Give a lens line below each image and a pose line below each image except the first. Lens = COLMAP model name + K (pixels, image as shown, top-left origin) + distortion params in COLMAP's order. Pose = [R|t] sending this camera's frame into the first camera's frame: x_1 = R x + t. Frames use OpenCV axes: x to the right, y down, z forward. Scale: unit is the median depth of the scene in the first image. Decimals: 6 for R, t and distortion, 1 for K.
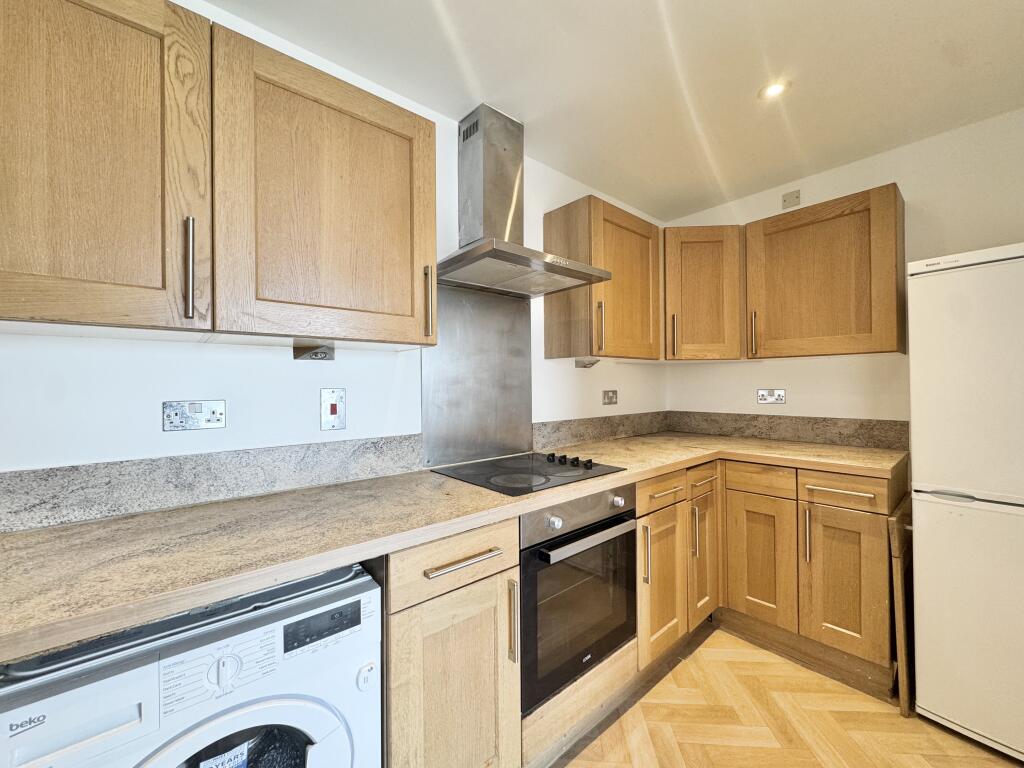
lens RADIAL K [[413.6, 0, 512.0], [0, 413.6, 384.0], [0, 0, 1]] dist [0.076002, -0.000070]
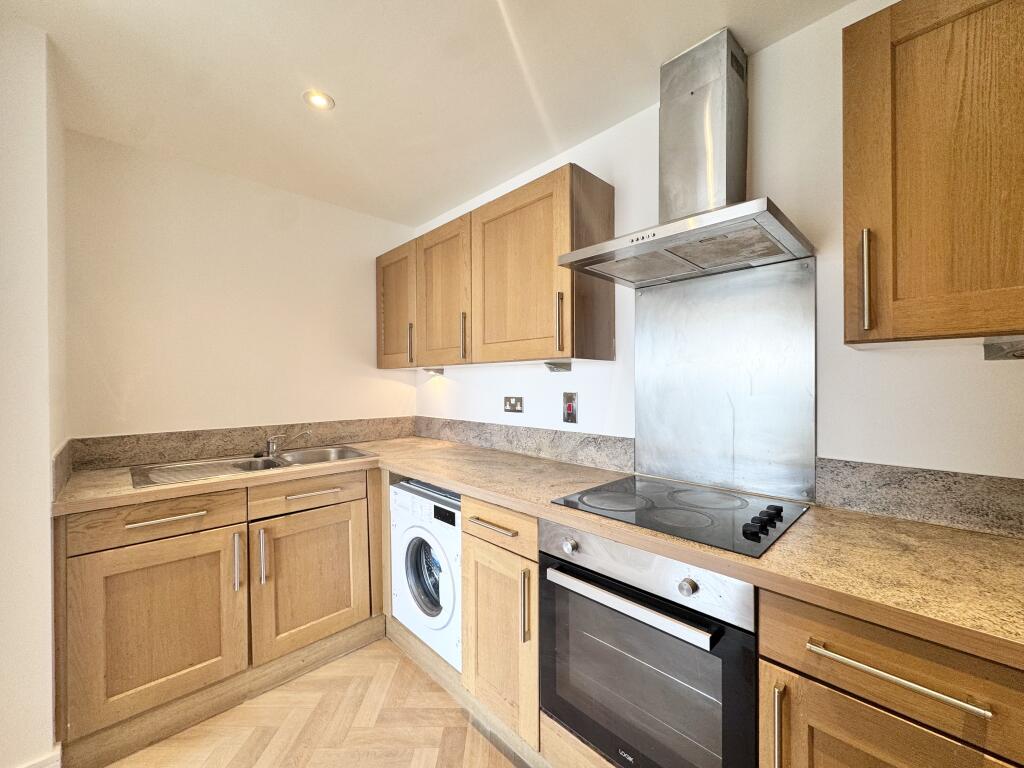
lens RADIAL K [[416.0, 0, 512.0], [0, 416.0, 384.0], [0, 0, 1]] dist [0.016245, -0.000045]
pose [[0.067587, -0.005799, -0.997696, 1.046072], [-0.006560, 0.999959, -0.006257, -0.006053], [0.997692, 0.006967, 0.067547, 0.864038]]
